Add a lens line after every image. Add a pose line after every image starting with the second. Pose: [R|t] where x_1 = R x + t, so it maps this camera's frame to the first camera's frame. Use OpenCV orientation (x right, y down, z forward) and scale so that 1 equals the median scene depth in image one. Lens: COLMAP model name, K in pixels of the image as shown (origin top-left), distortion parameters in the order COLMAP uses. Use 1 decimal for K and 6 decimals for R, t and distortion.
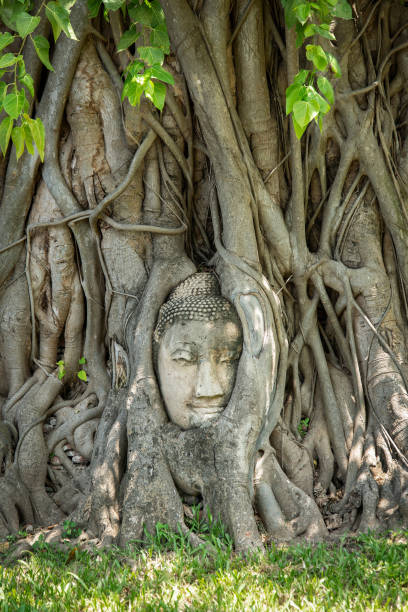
lens RADIAL K [[1486.3, 0, 223.7], [0, 1486.3, 306.0], [0, 0, 1]] dist [-0.025360, -0.196300]
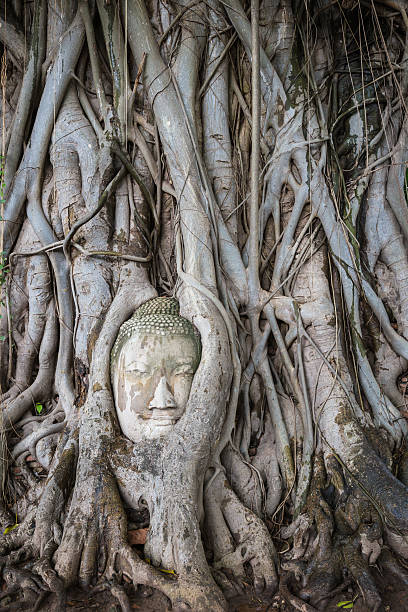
lens RADIAL K [[667.4, 0, 189.4], [0, 667.4, 320.5], [0, 0, 1]] dist [-0.001592, 0.004721]
pose [[0.998926, 0.043684, -0.015449, 0.012641], [-0.045545, 0.987017, -0.154022, 0.066572], [0.008520, 0.154560, 0.987947, 0.522687]]
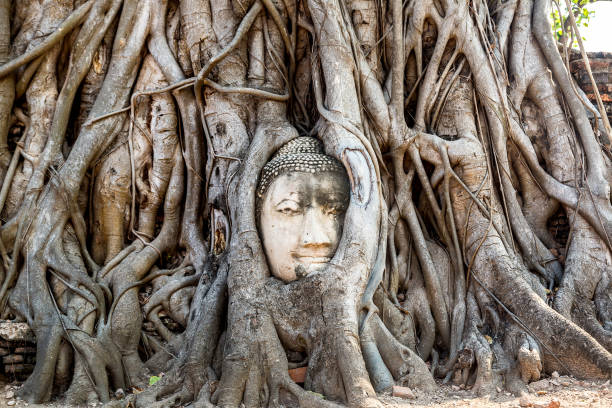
lens RADIAL K [[935.5, 0, 306.0], [0, 935.5, 204.0], [0, 0, 1]] dist [0.045369, -0.012006]
pose [[0.997875, 0.025601, 0.059917, -0.050255], [-0.015332, 0.986012, -0.165969, 0.127413], [-0.063328, 0.164697, 0.984309, 0.374930]]
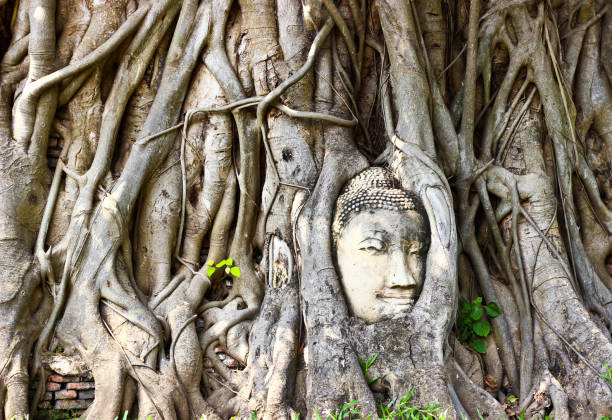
lens RADIAL K [[1463.9, 0, 344.5], [0, 1463.9, 209.8], [0, 0, 1]] dist [-0.041481, -0.221418]
pose [[0.968894, 0.056268, 0.240996, -0.258660], [-0.027314, 0.992174, -0.121838, 0.119905], [-0.245966, 0.111466, 0.962848, 0.093504]]
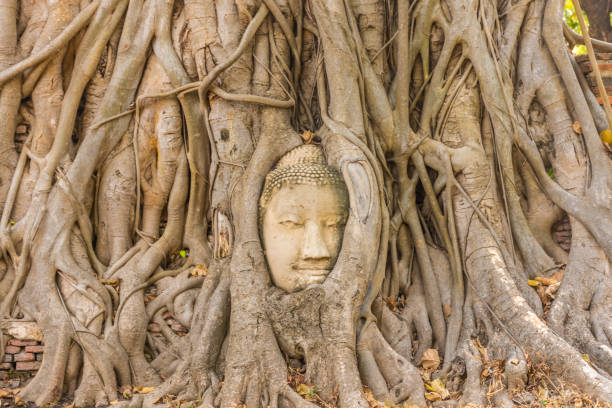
lens RADIAL K [[1193.0, 0, 306.0], [0, 1193.0, 204.0], [0, 0, 1]] dist [0.002415, 0.018540]
pose [[0.998489, 0.036358, 0.041205, -0.047779], [-0.032613, 0.995571, -0.088179, 0.089811], [-0.044228, 0.086702, 0.995252, 0.184680]]
